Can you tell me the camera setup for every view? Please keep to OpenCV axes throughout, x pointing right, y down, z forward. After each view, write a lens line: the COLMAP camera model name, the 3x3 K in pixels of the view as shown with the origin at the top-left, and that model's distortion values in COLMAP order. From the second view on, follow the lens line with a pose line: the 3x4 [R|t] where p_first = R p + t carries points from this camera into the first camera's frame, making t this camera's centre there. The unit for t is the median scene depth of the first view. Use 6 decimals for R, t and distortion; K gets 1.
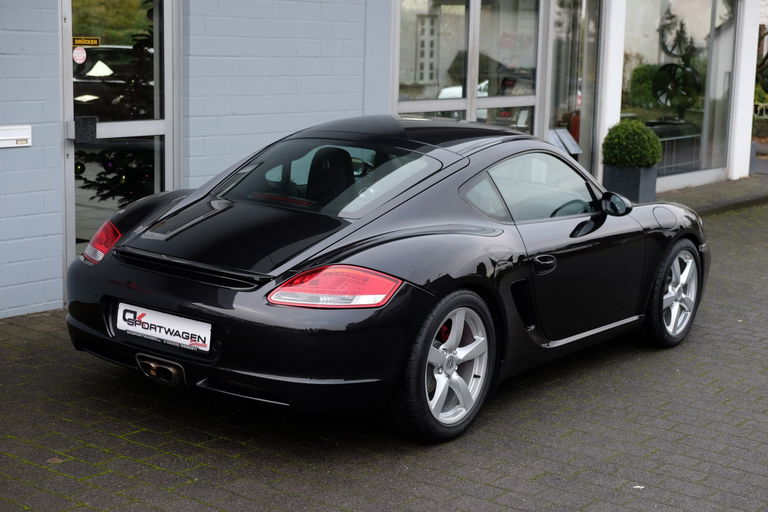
lens RADIAL K [[1275.6, 0, 384.0], [0, 1275.6, 256.0], [0, 0, 1]] dist [0.006725, 0.023917]
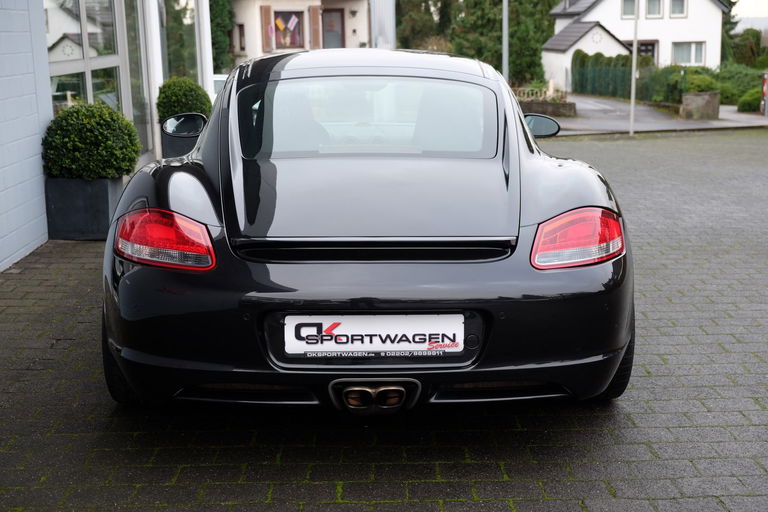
lens RADIAL K [[1097.1, 0, 384.0], [0, 1097.1, 256.0], [0, 0, 1]] dist [-0.010032, 0.001266]
pose [[0.788797, -0.169941, 0.590693, -0.516936], [0.148982, 0.985223, 0.084500, -0.038581], [-0.596325, 0.021349, 0.802460, 0.493895]]
